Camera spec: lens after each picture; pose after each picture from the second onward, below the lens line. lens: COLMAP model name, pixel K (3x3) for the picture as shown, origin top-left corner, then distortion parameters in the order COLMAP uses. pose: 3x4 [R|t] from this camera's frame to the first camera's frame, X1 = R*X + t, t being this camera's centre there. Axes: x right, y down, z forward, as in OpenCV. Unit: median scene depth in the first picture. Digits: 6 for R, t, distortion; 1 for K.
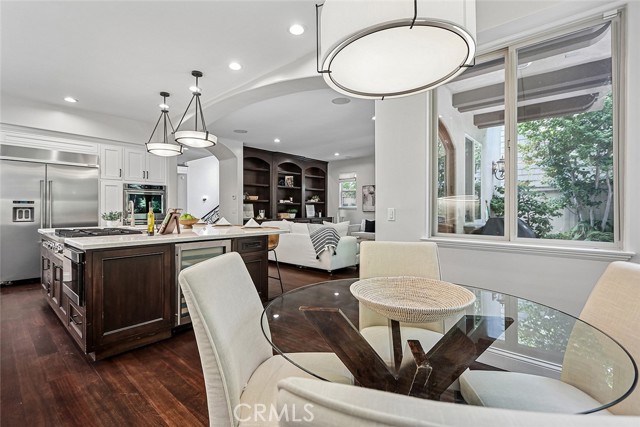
lens RADIAL K [[291.2, 0, 321.6], [0, 291.2, 211.1], [0, 0, 1]] dist [0.000827, -0.000668]
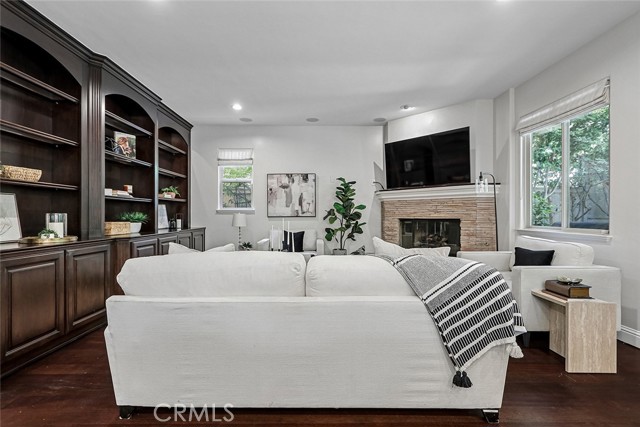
lens RADIAL K [[291.2, 0, 318.7], [0, 291.2, 212.7], [0, 0, 1]] dist [0.000827, -0.000668]
pose [[0.755171, 0.003025, 0.655521, -0.172855], [0.005443, 0.999926, -0.010885, -0.000282], [-0.655505, 0.011788, 0.755099, 0.498700]]
